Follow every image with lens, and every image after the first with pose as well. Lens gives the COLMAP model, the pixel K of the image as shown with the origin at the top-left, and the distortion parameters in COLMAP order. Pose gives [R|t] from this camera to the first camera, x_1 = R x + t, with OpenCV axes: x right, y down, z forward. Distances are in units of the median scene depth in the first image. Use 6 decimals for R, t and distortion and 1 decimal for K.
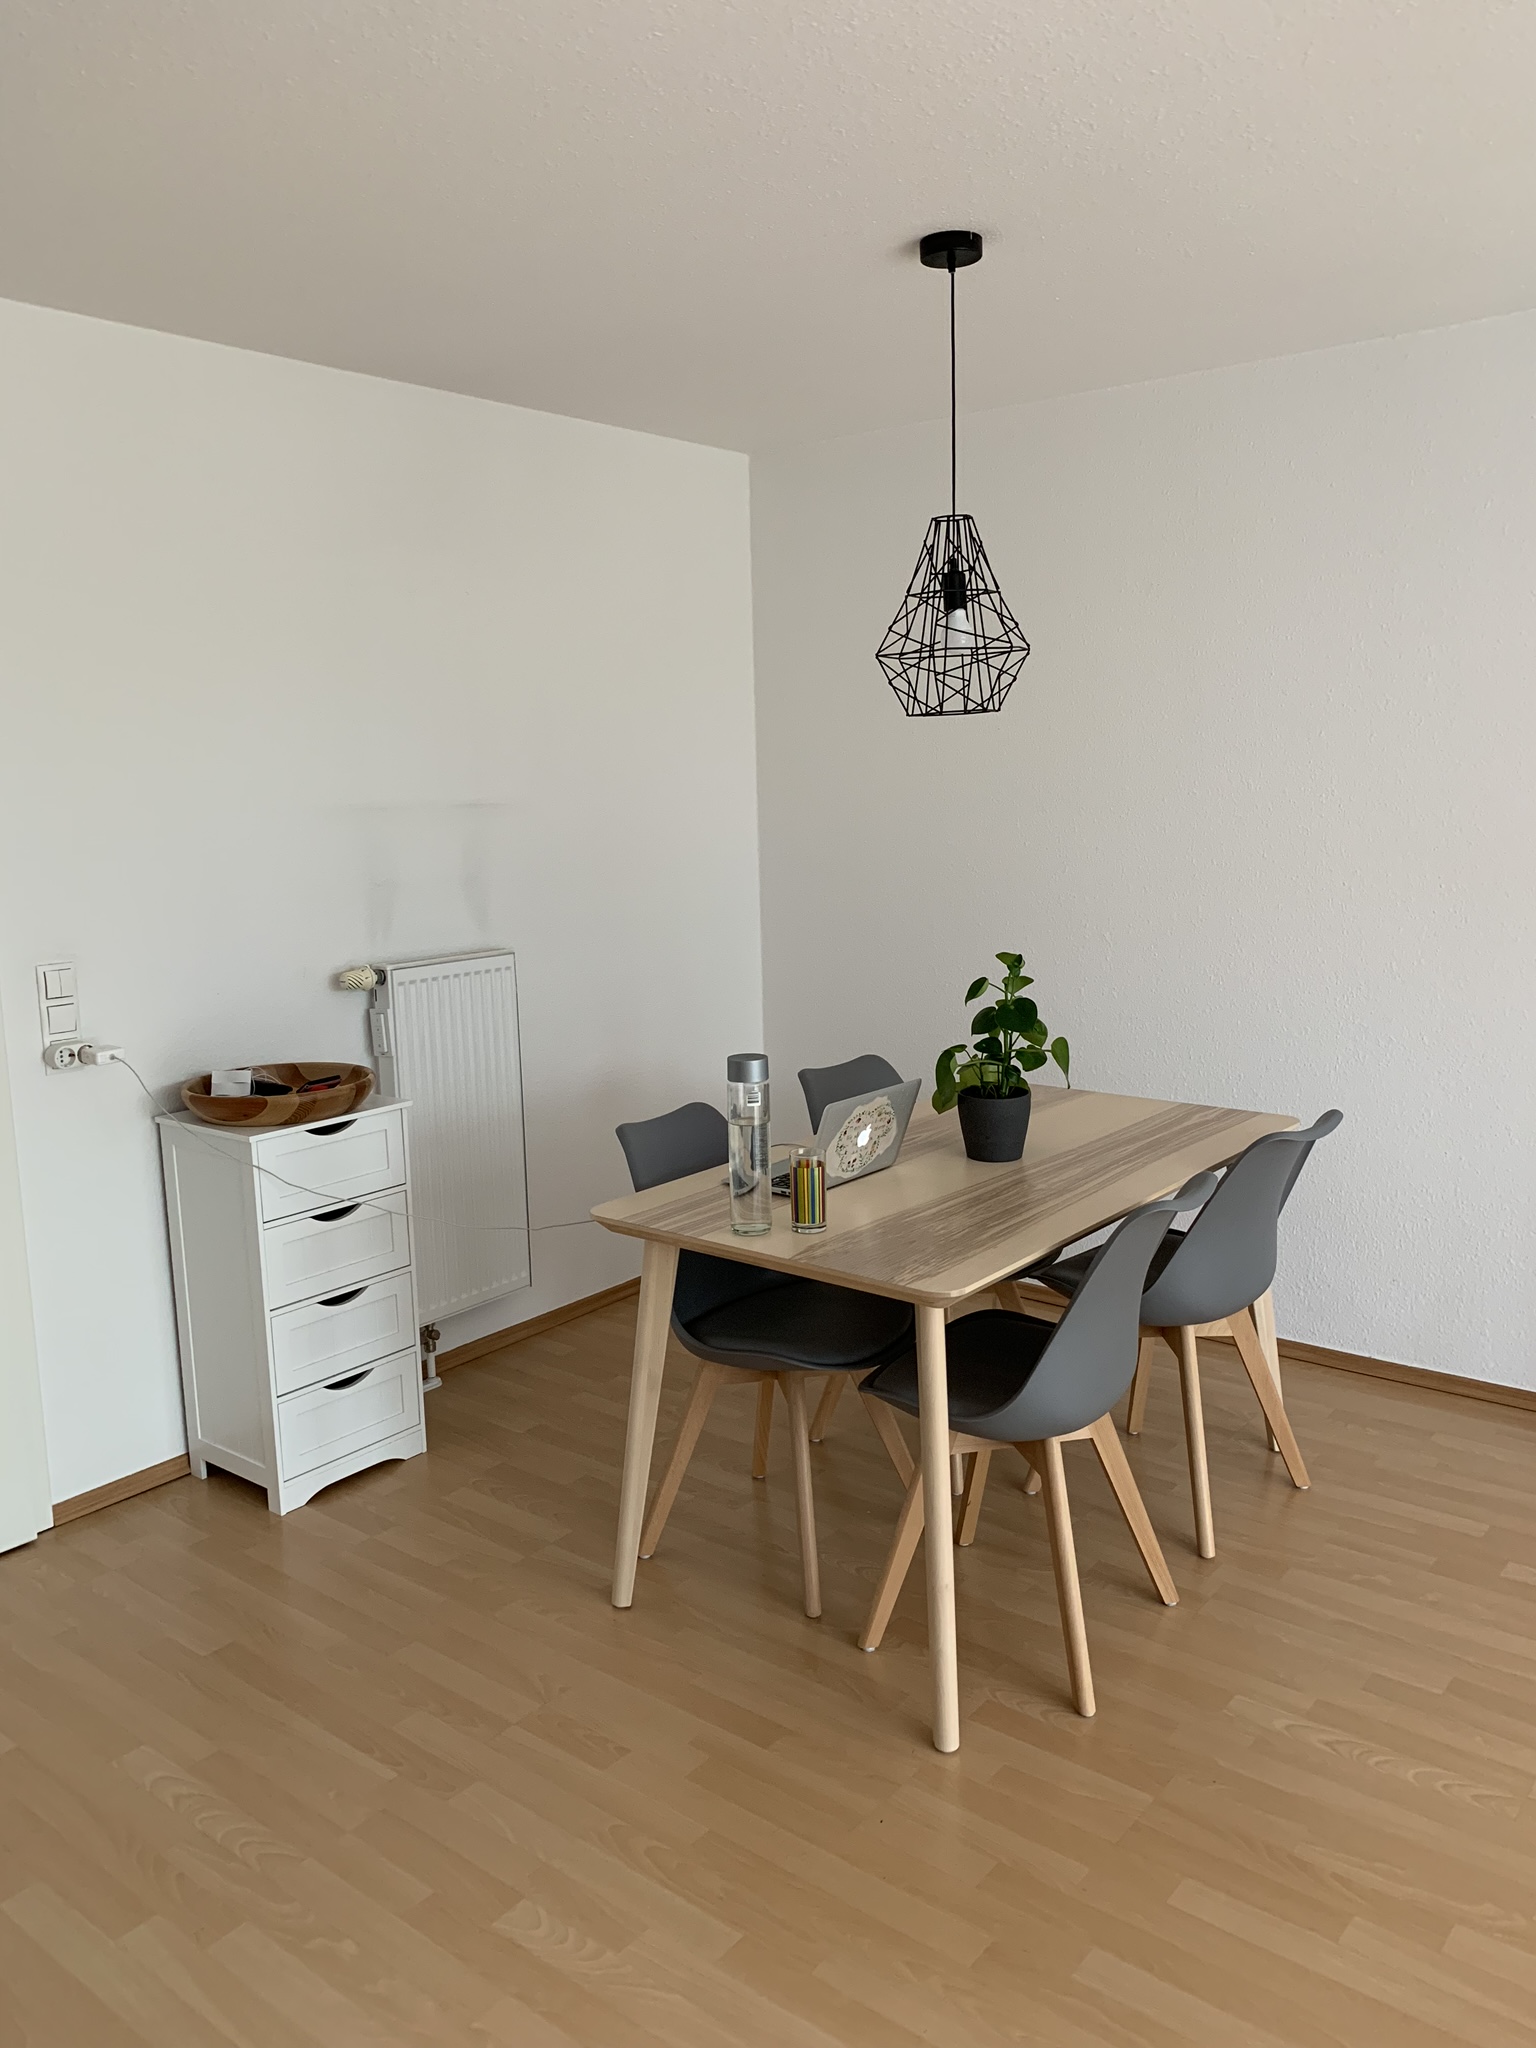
lens RADIAL K [[1570.4, 0, 755.2], [0, 1570.4, 1020.3], [0, 0, 1]] dist [0.174765, -0.536901]
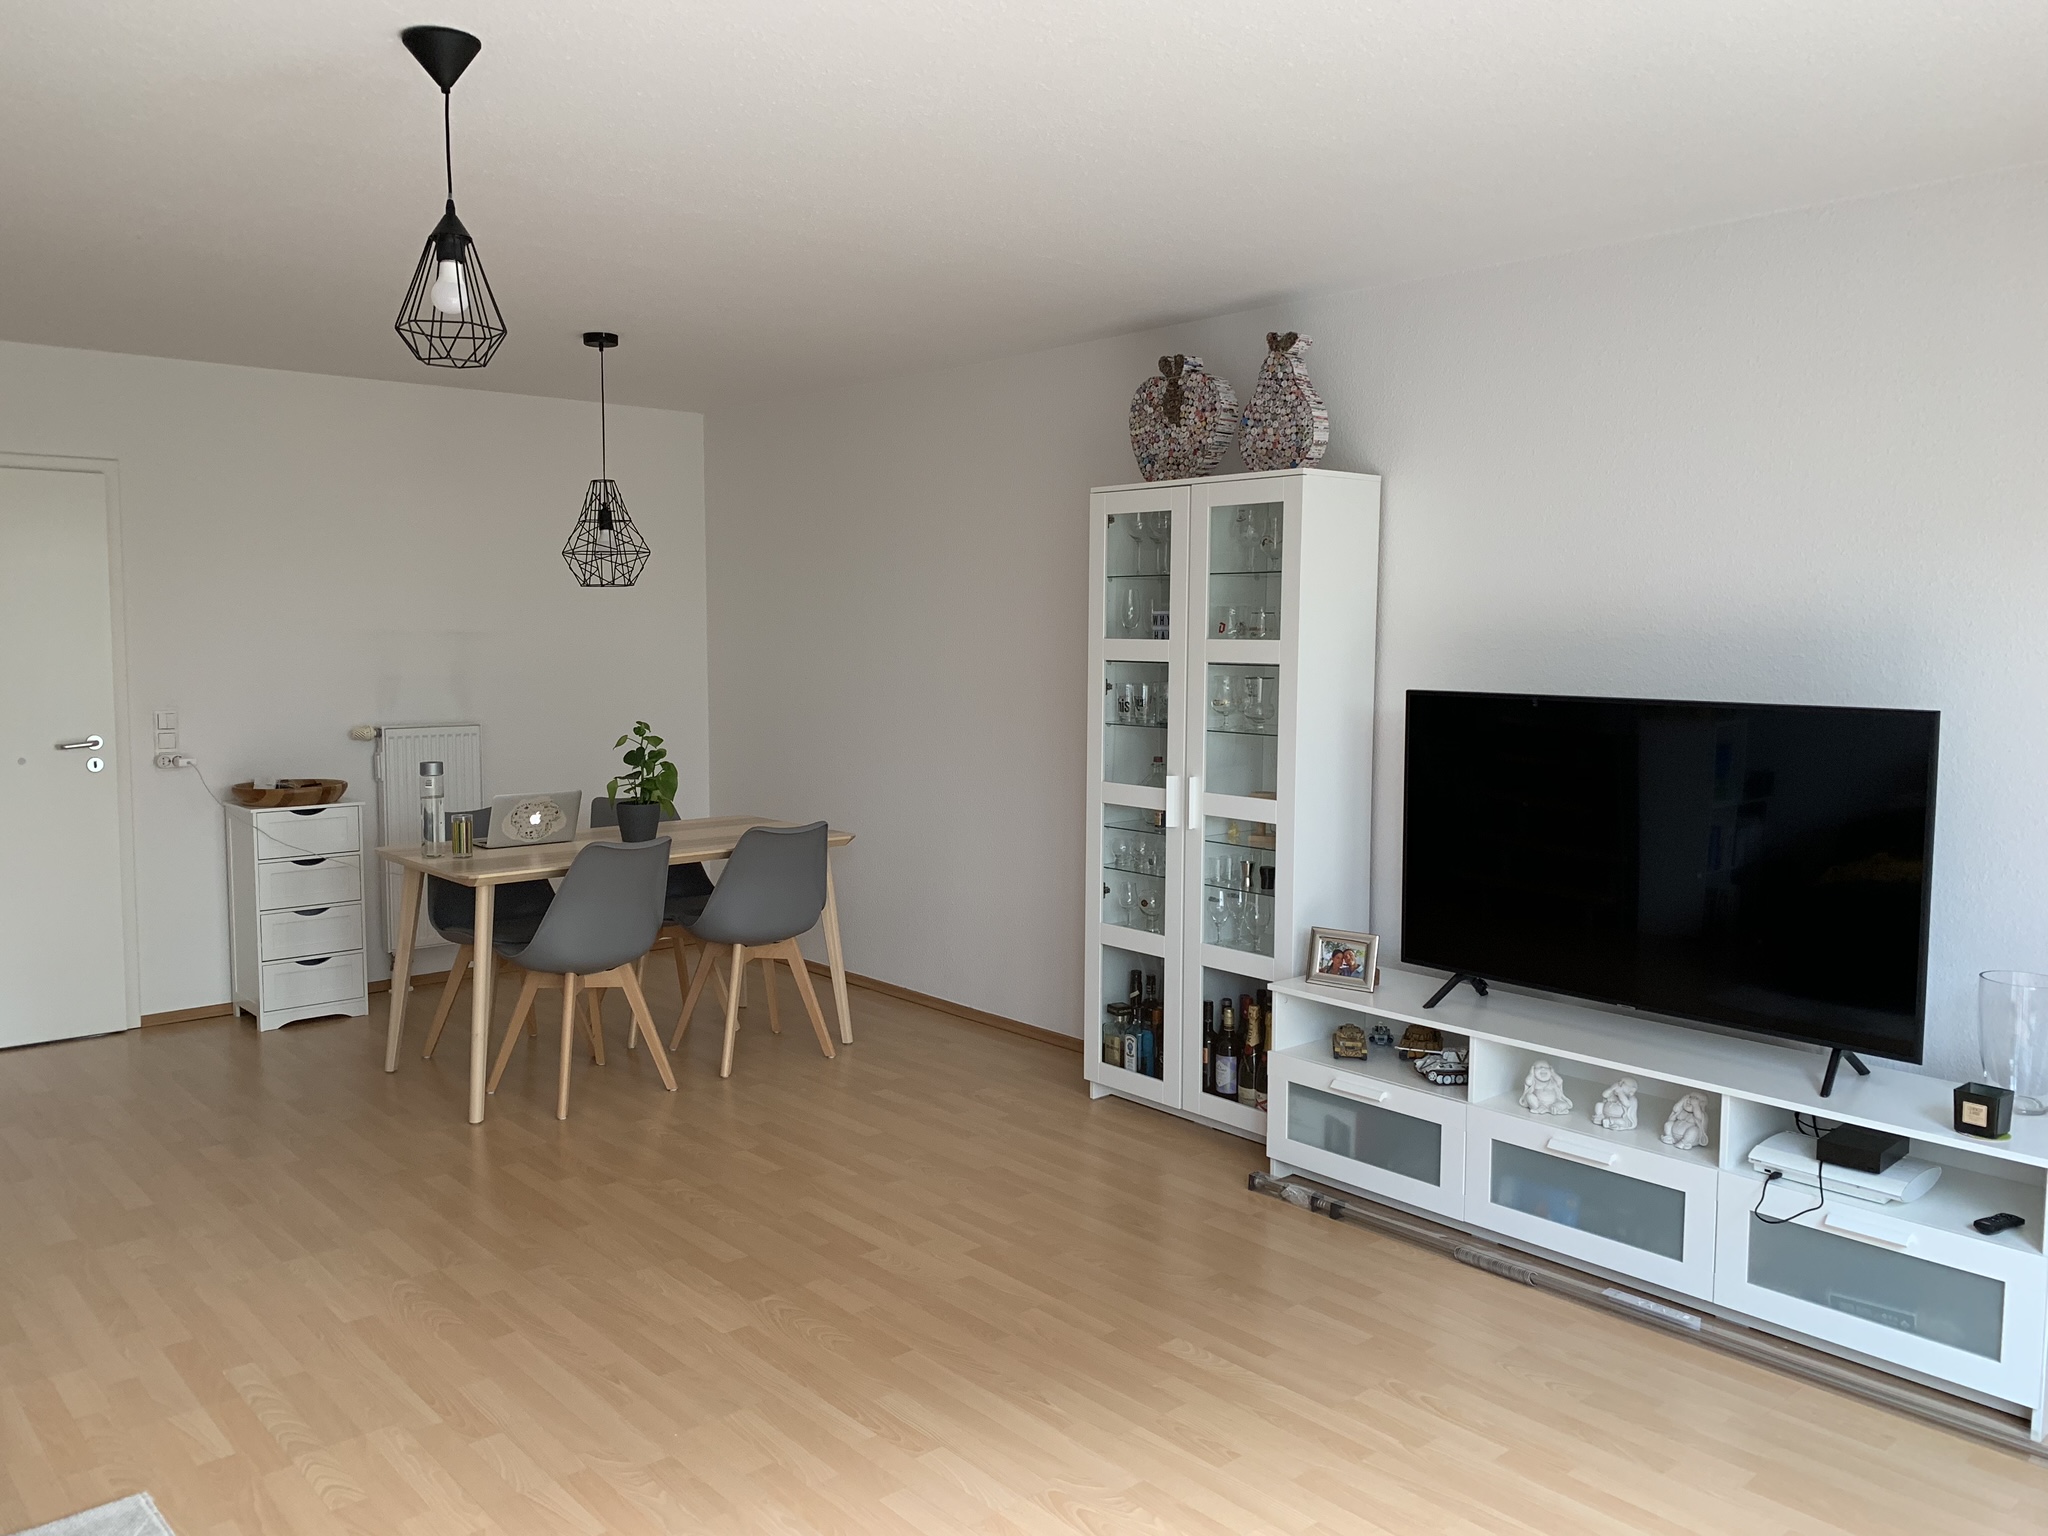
lens RADIAL K [[1554.2, 0, 1024.0], [0, 1554.2, 768.0], [0, 0, 1]] dist [0.058959, -0.175764]
pose [[0.988874, 0.045324, -0.141680, 0.758823], [-0.054852, 0.996436, -0.064088, 0.087758], [0.138270, 0.071147, 0.987836, -0.591069]]
